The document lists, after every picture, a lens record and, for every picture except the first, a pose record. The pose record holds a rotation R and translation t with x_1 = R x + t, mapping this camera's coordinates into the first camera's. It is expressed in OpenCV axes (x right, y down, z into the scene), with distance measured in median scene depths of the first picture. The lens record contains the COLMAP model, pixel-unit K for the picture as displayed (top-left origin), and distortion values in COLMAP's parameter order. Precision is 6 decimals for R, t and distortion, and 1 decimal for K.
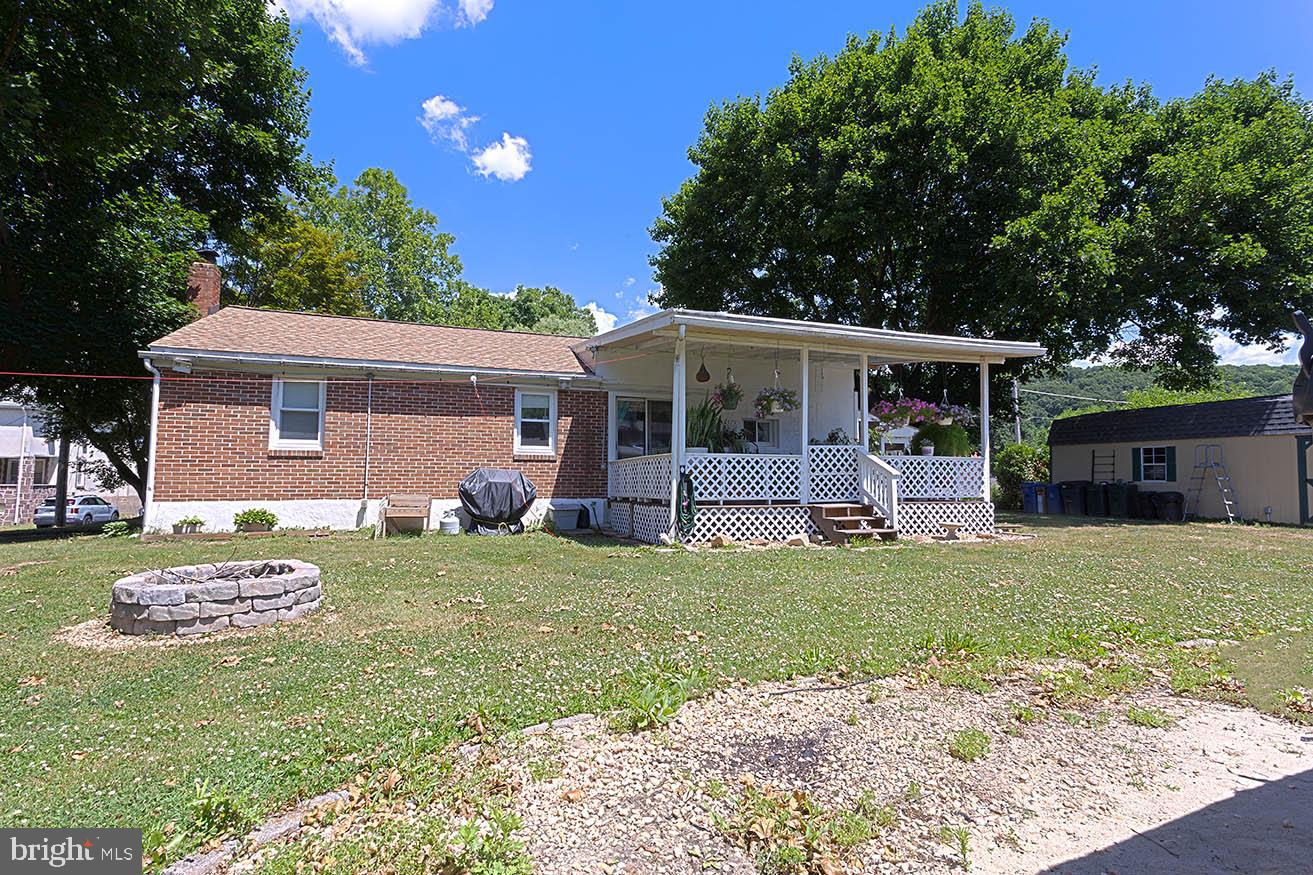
lens RADIAL K [[634.2, 0, 647.3], [0, 634.2, 439.2], [0, 0, 1]] dist [-0.000281, 0.001189]
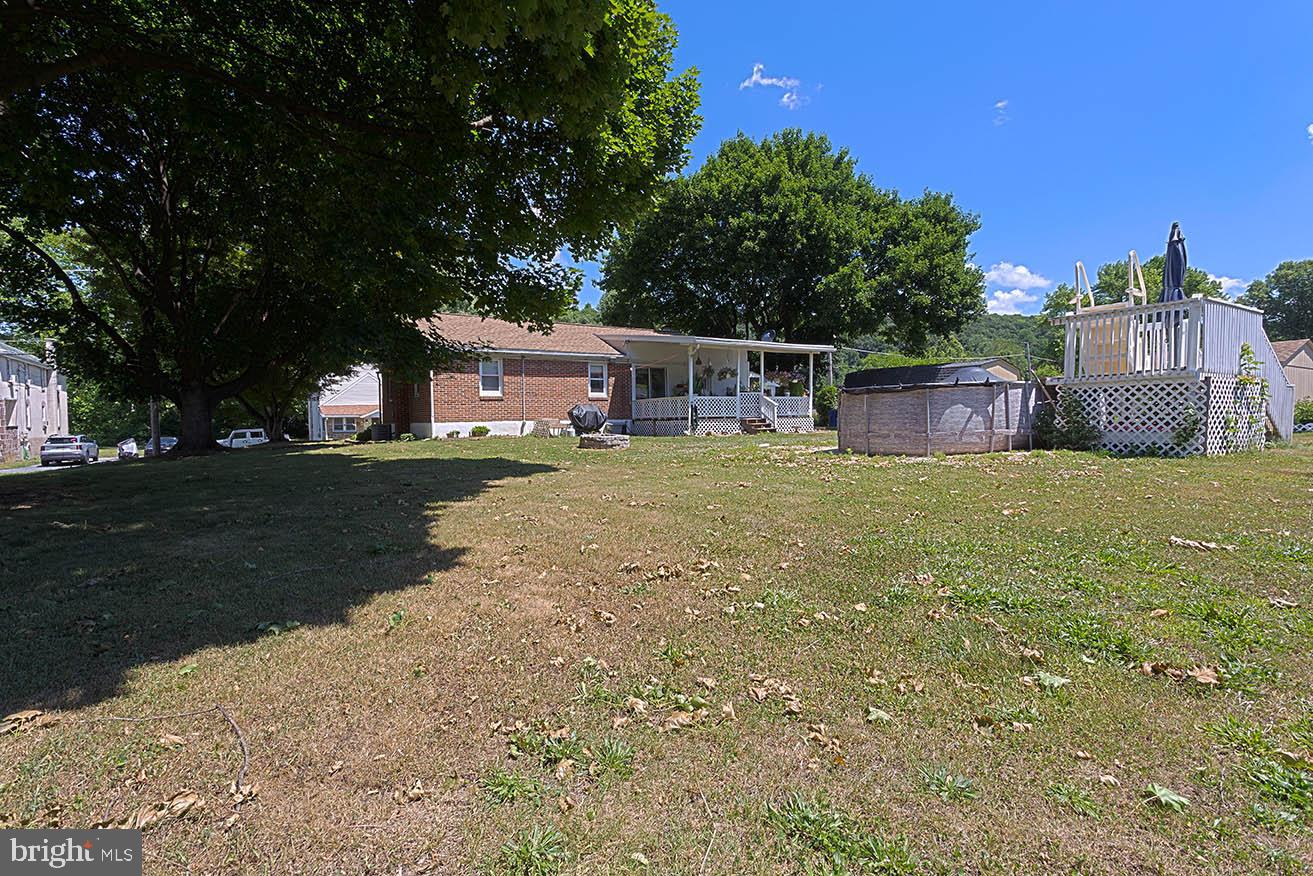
lens RADIAL K [[634.2, 0, 647.3], [0, 634.2, 439.7], [0, 0, 1]] dist [-0.000281, 0.001189]
pose [[0.970938, -0.023901, 0.238135, -0.495680], [-0.000077, 0.994970, 0.100174, -0.040060], [-0.239331, -0.097281, 0.966052, -0.914965]]
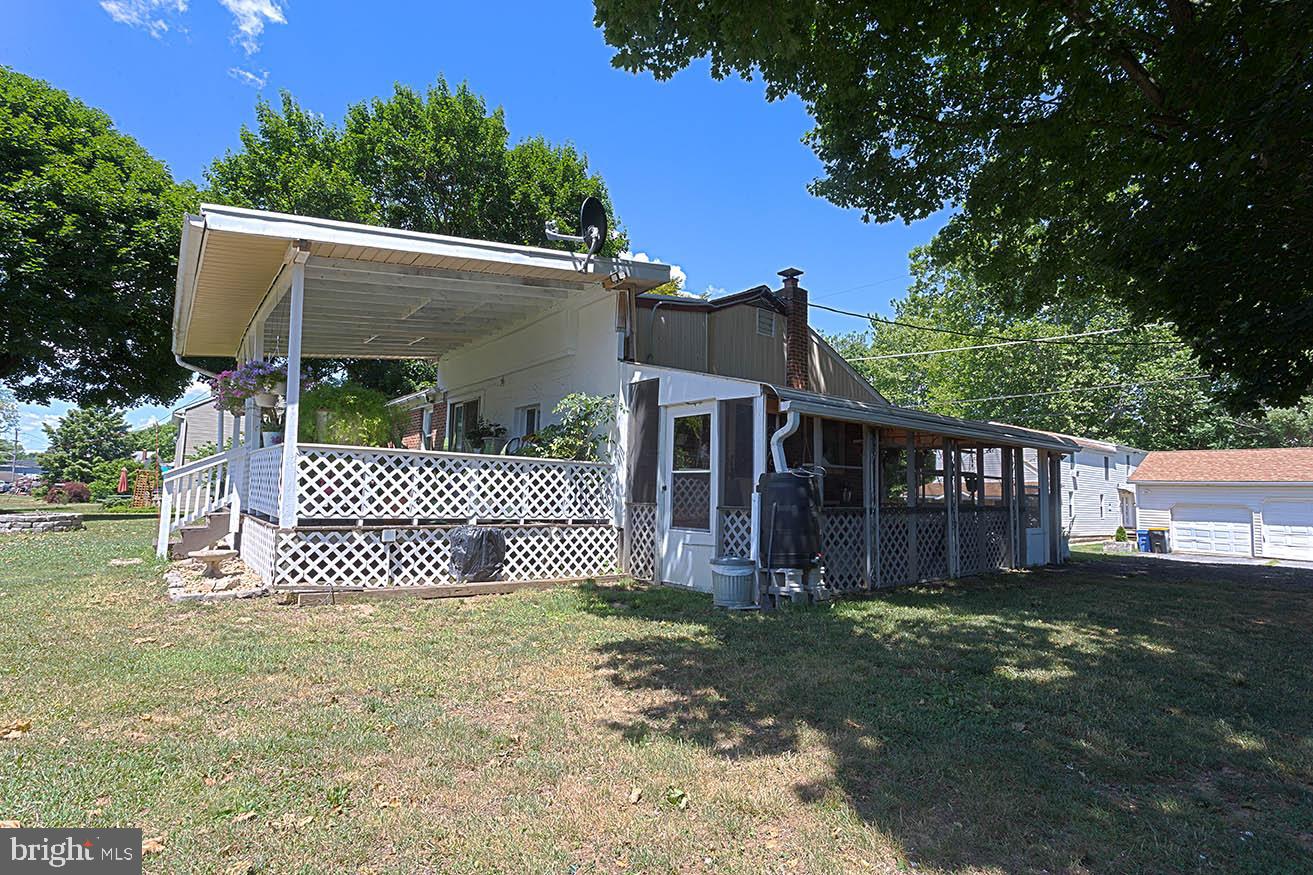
lens RADIAL K [[670.4, 0, 658.2], [0, 670.4, 445.8], [0, 0, 1]] dist [-0.001488, -0.000243]
pose [[0.268064, -0.070467, -0.960820, 1.090528], [0.034170, 0.997389, -0.063616, 0.077357], [0.962795, -0.015778, 0.269772, 1.102853]]
